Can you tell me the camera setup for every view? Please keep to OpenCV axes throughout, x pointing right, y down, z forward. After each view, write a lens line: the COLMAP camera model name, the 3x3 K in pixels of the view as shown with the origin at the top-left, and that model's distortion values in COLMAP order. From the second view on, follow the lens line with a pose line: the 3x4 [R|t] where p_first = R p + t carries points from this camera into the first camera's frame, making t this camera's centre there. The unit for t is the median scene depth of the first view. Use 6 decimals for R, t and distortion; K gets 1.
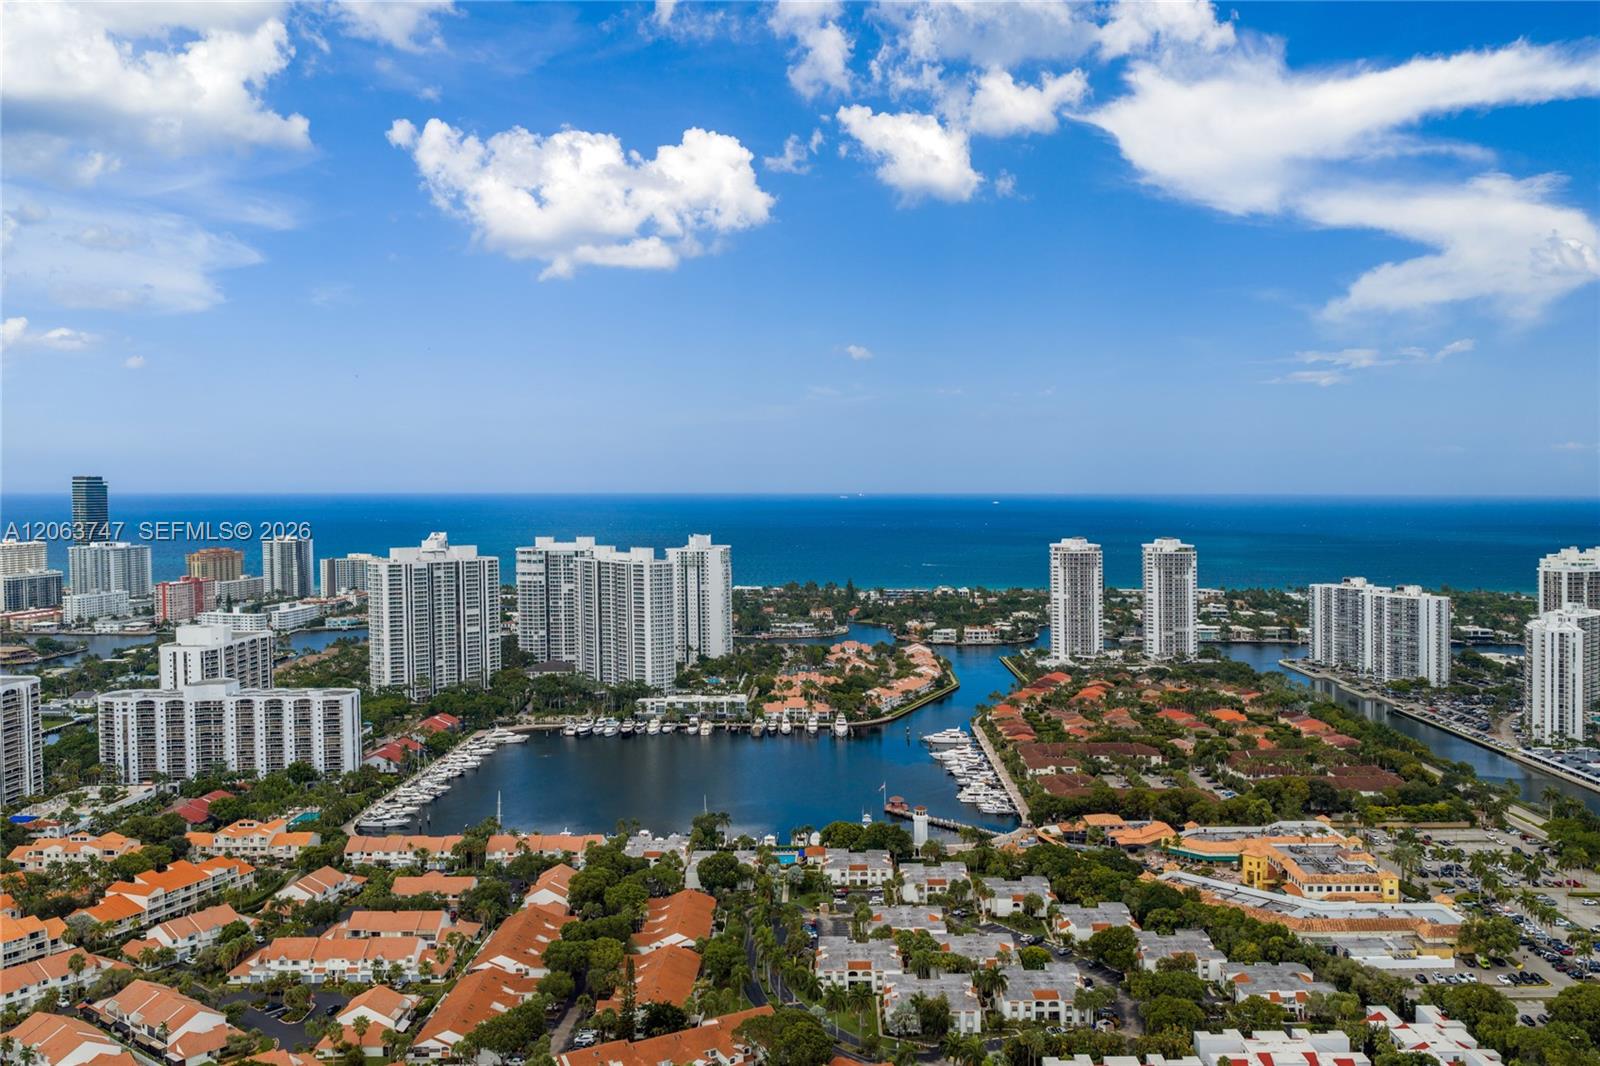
lens RADIAL K [[1384.5, 0, 837.5], [0, 1384.5, 421.4], [0, 0, 1]] dist [0.006026, -0.008613]
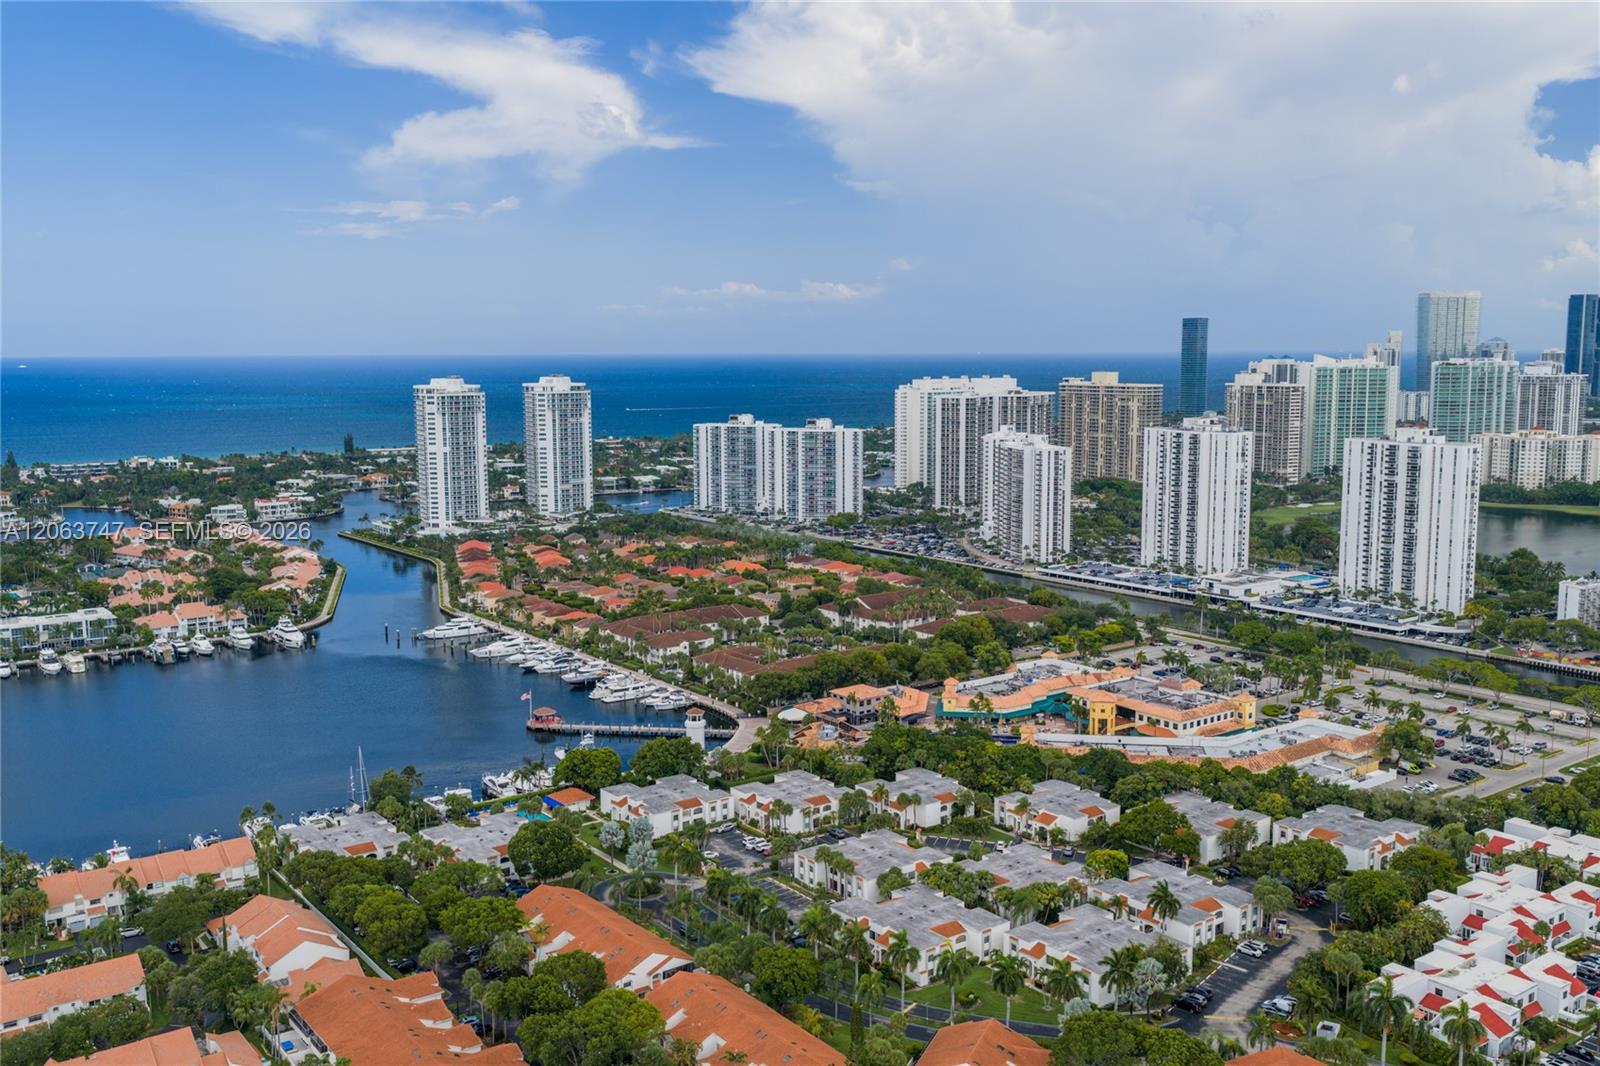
lens RADIAL K [[1484.1, 0, 799.6], [0, 1484.1, 435.4], [0, 0, 1]] dist [0.008224, 0.003439]
pose [[0.795904, -0.039976, 0.604102, -0.254280], [-0.021915, 0.995261, 0.094734, 0.042395], [-0.605027, -0.088638, 0.791256, 0.255735]]
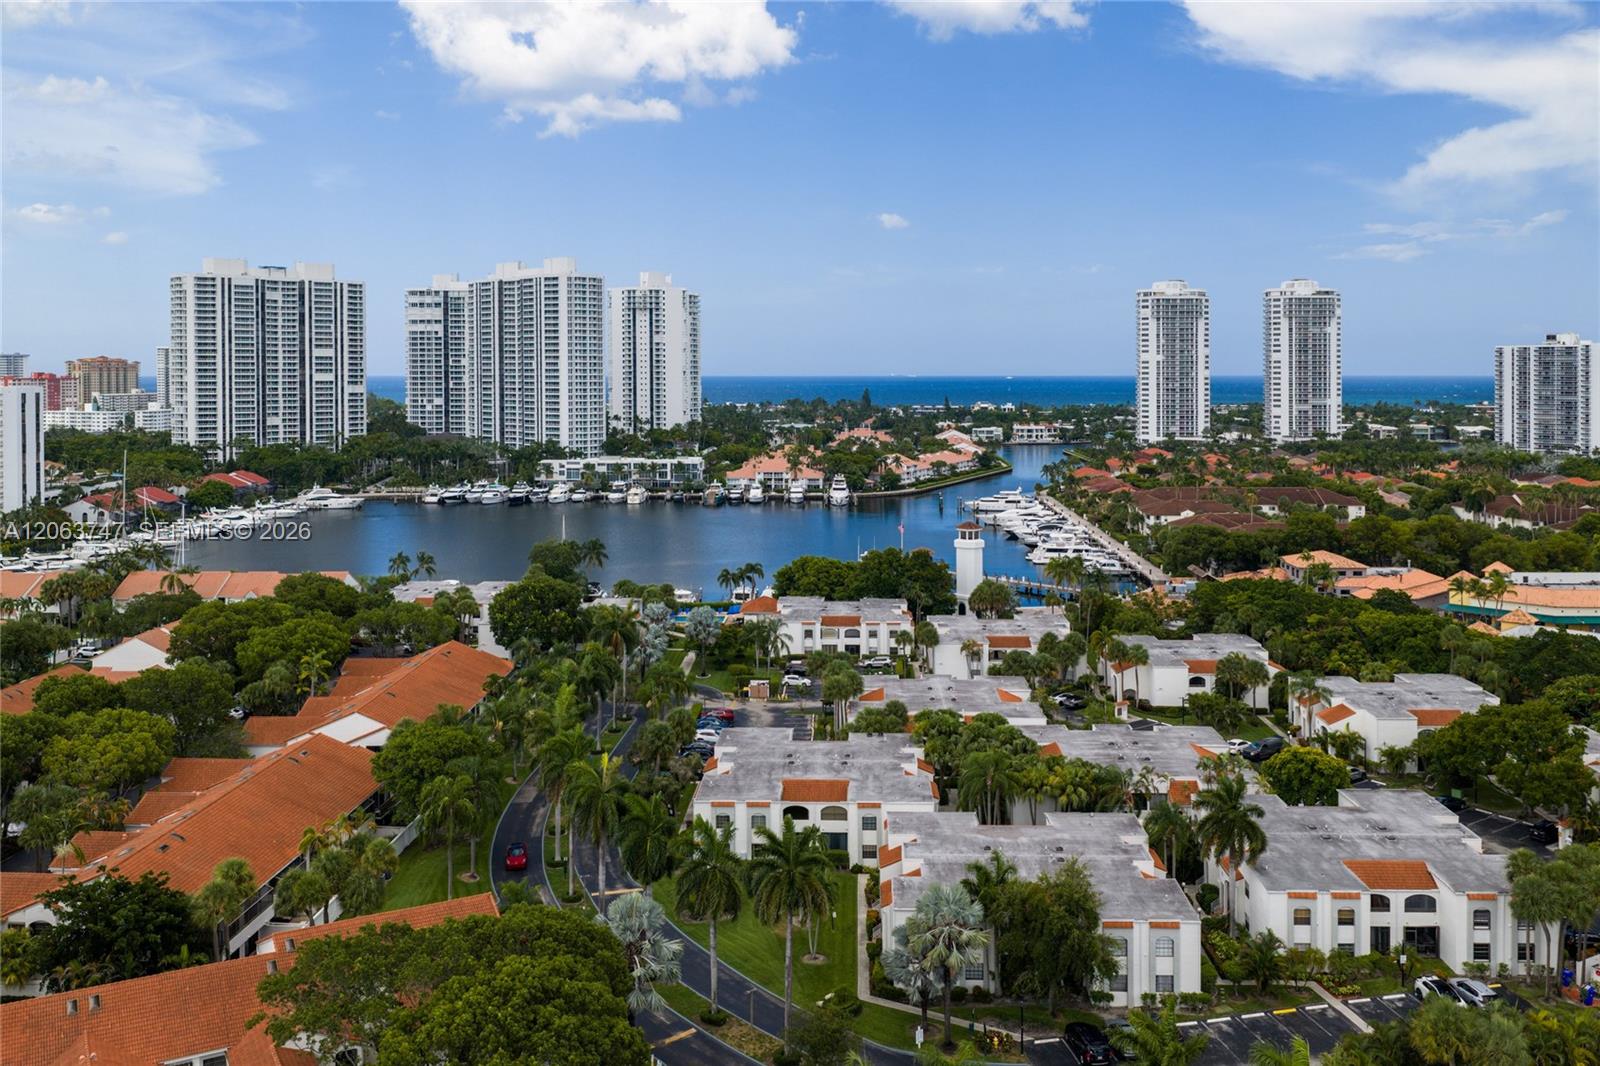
lens RADIAL K [[1419.1, 0, 836.4], [0, 1419.1, 351.7], [0, 0, 1]] dist [-0.005030, 0.011553]
pose [[0.999782, 0.006332, -0.019918, 0.014860], [-0.005920, 0.999768, 0.020689, 0.144217], [0.020044, -0.020567, 0.999588, 0.337791]]
